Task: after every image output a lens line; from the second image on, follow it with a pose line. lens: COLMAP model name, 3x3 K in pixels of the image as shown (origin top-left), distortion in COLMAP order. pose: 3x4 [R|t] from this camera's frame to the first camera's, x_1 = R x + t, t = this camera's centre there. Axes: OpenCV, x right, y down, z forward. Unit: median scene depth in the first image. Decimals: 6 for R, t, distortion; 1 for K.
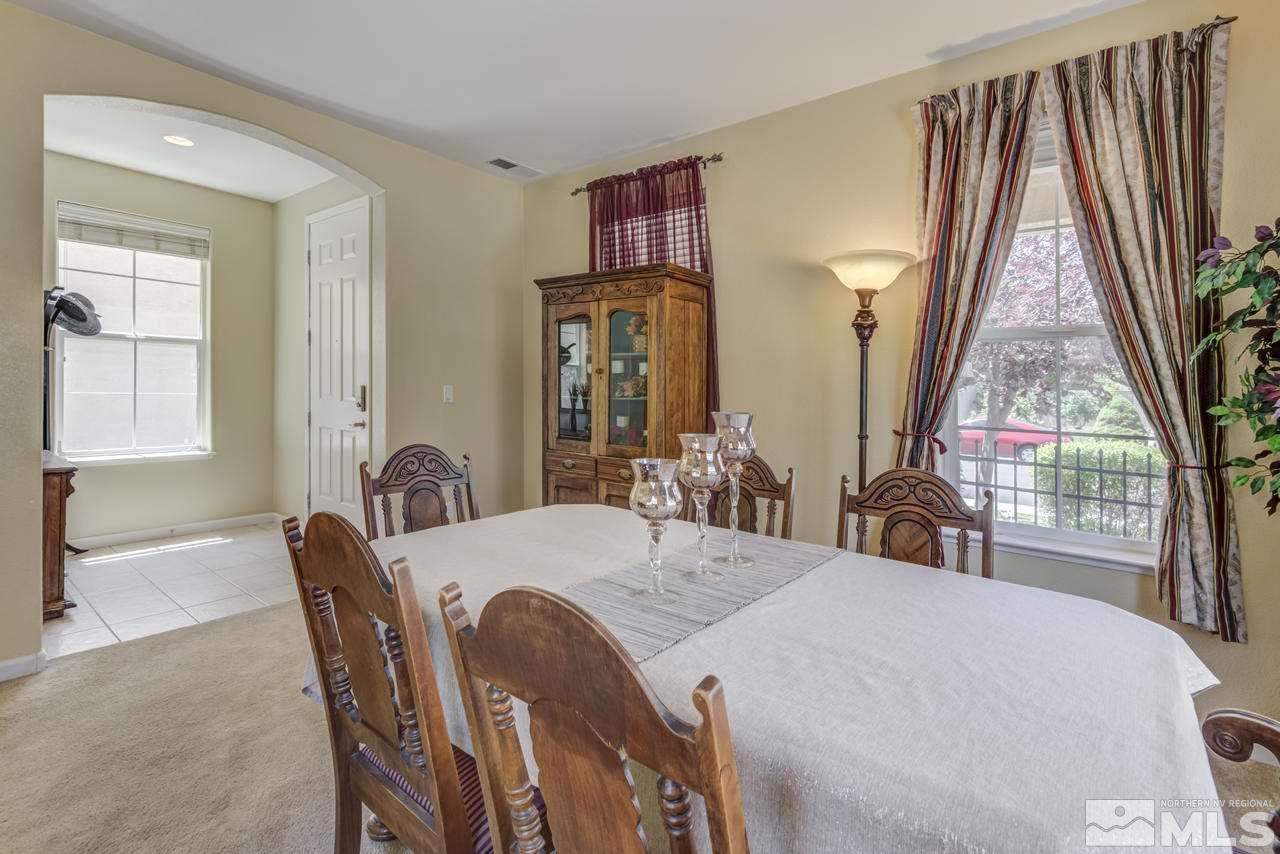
lens RADIAL K [[612.1, 0, 650.5], [0, 612.1, 396.3], [0, 0, 1]] dist [-0.000758, 0.000278]
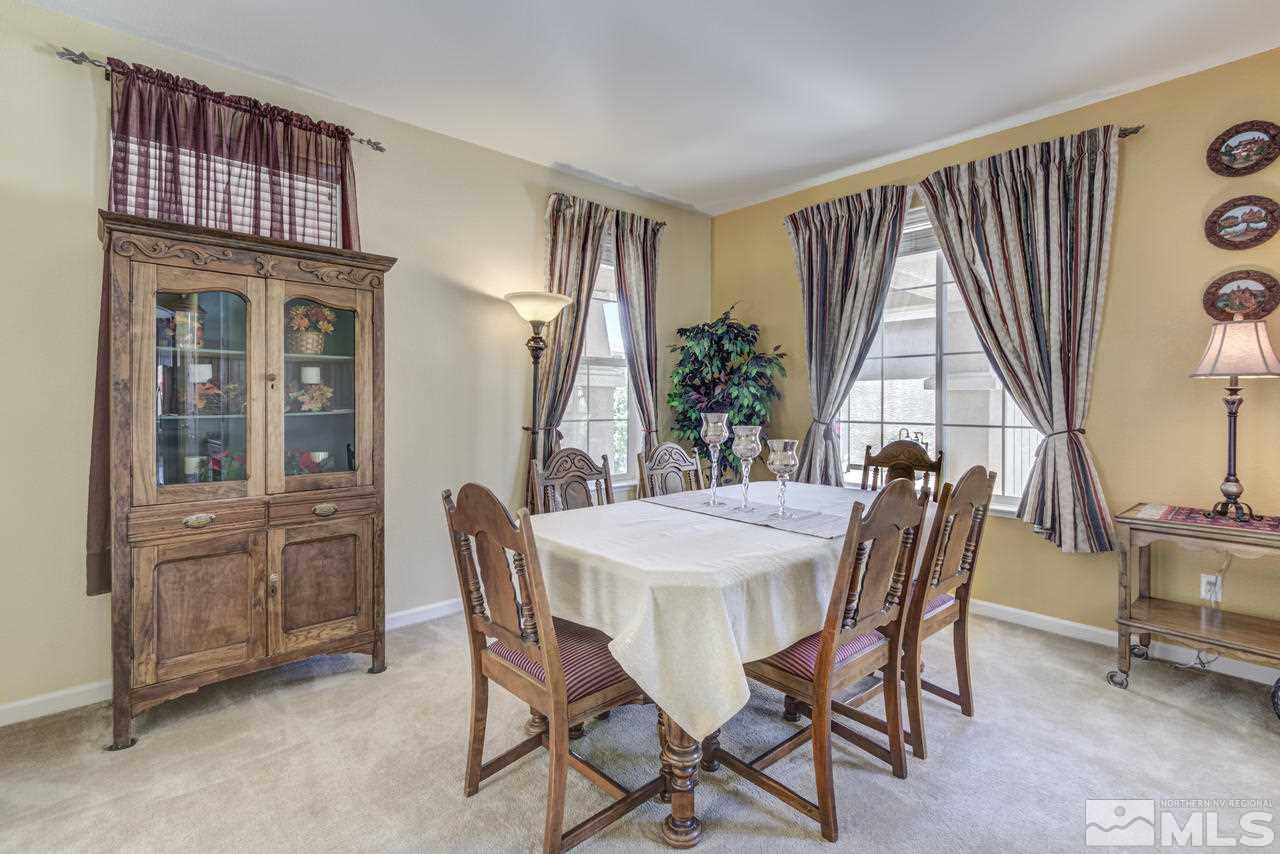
lens RADIAL K [[600.0, 0, 631.2], [0, 600.0, 407.6], [0, 0, 1]] dist [0.005188, 0.001316]
pose [[0.152397, -0.031981, 0.987802, -0.730428], [0.021197, 0.999352, 0.029085, -0.017475], [-0.988092, 0.016506, 0.152976, 0.492522]]
